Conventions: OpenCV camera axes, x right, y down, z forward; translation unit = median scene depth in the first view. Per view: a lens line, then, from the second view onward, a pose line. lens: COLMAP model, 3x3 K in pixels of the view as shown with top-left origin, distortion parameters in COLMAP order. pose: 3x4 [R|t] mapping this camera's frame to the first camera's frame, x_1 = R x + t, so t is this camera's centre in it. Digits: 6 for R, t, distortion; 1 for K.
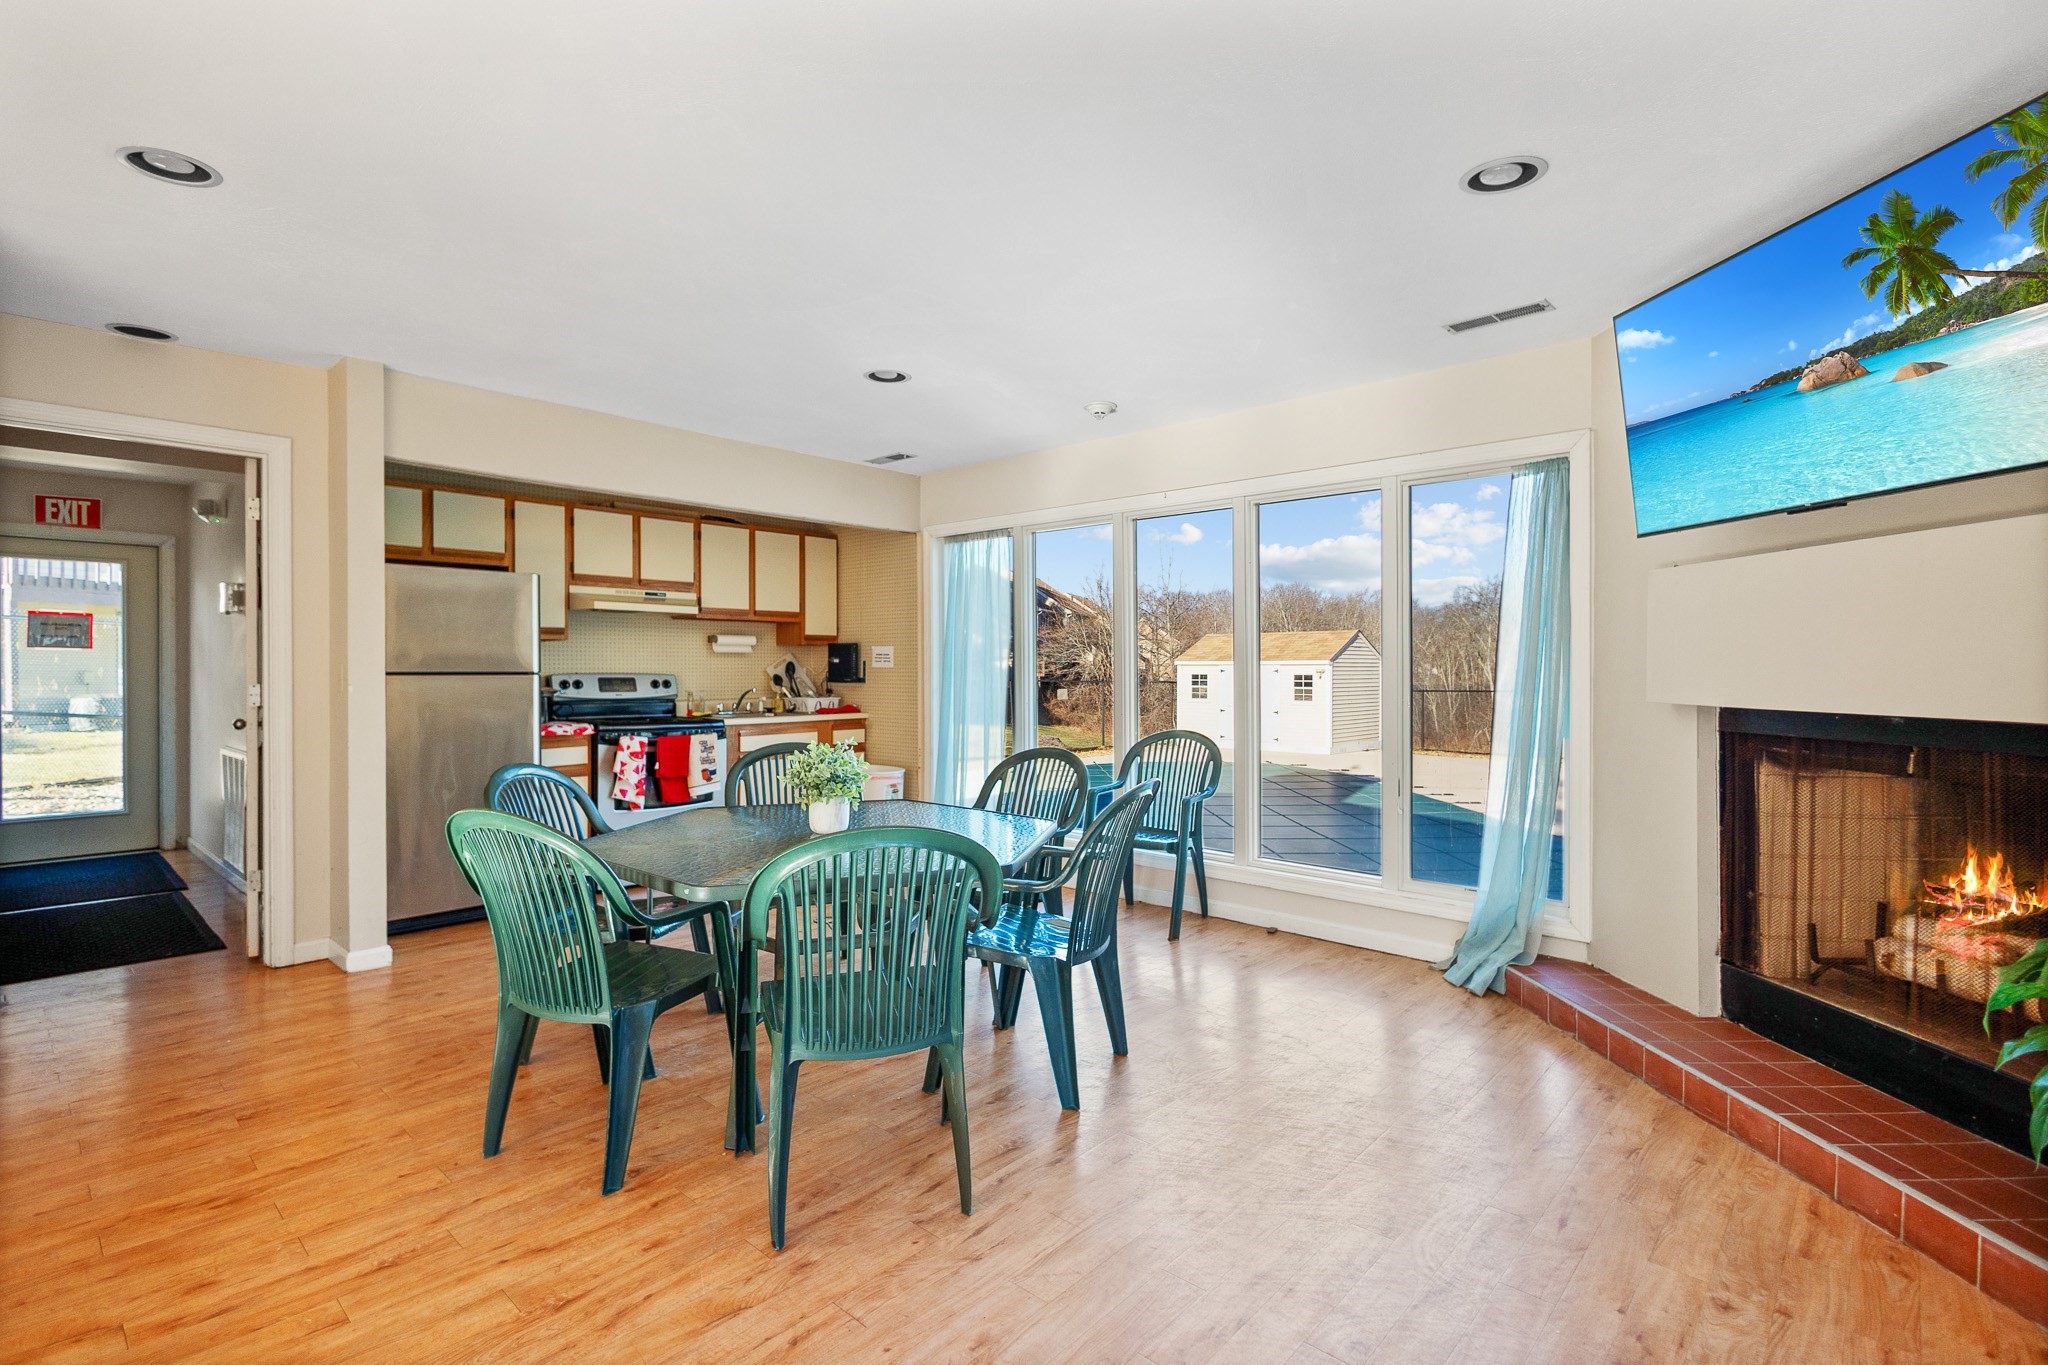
lens RADIAL K [[953.7, 0, 992.8], [0, 953.7, 686.2], [0, 0, 1]] dist [0.003197, -0.000438]
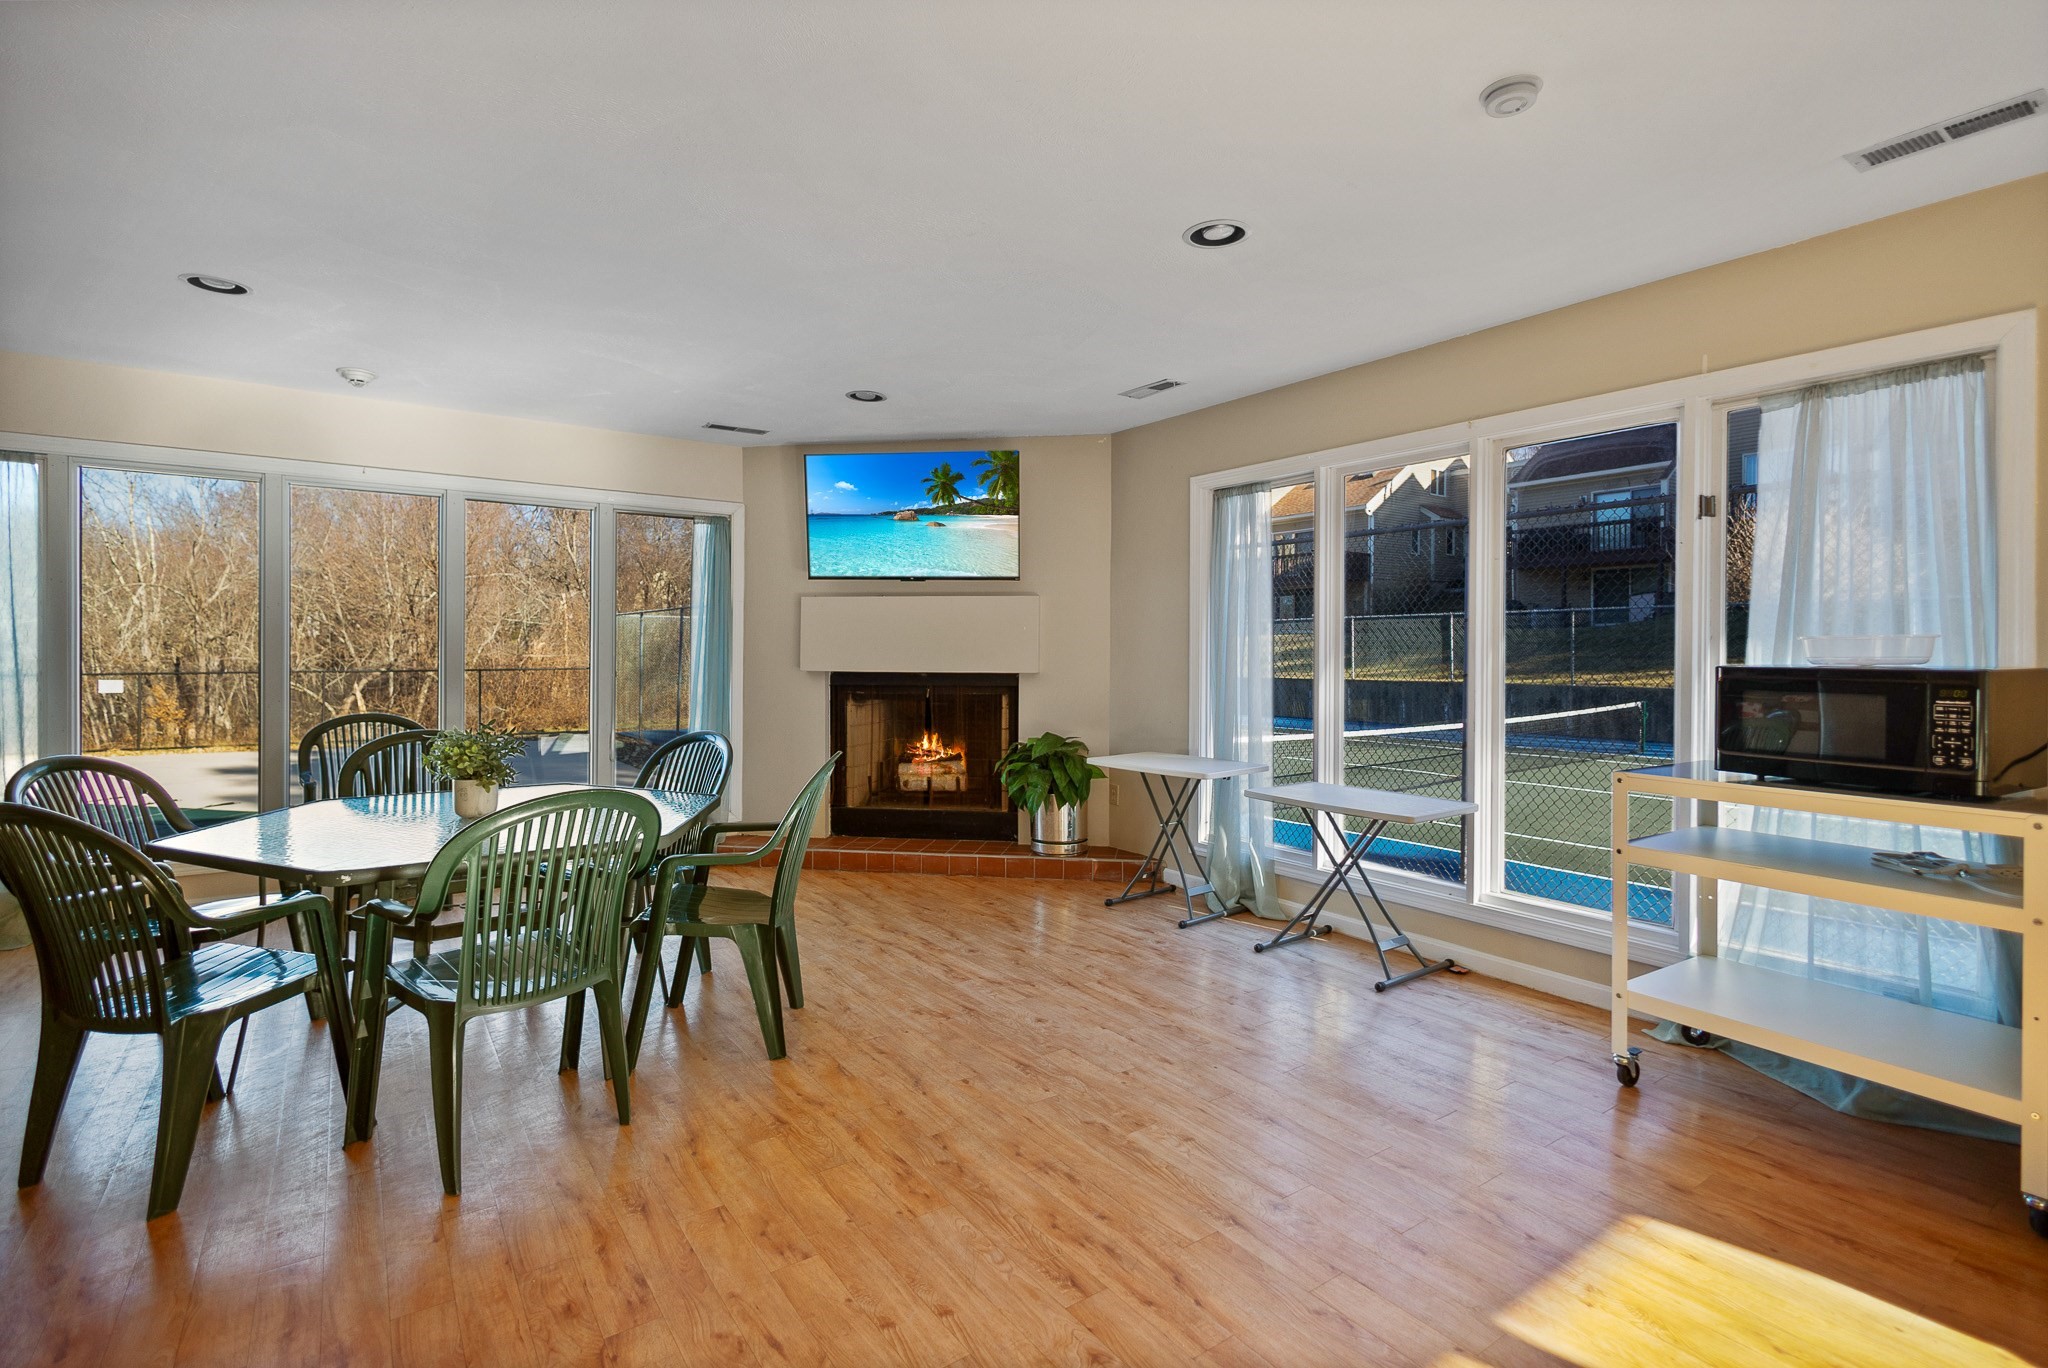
lens RADIAL K [[984.6, 0, 1020.7], [0, 984.6, 655.5], [0, 0, 1]] dist [-0.015725, -0.000054]
pose [[0.195177, -0.001705, 0.980767, -1.420706], [0.005055, 0.999987, 0.000733, -0.014830], [-0.980755, 0.004815, 0.195183, 0.314062]]
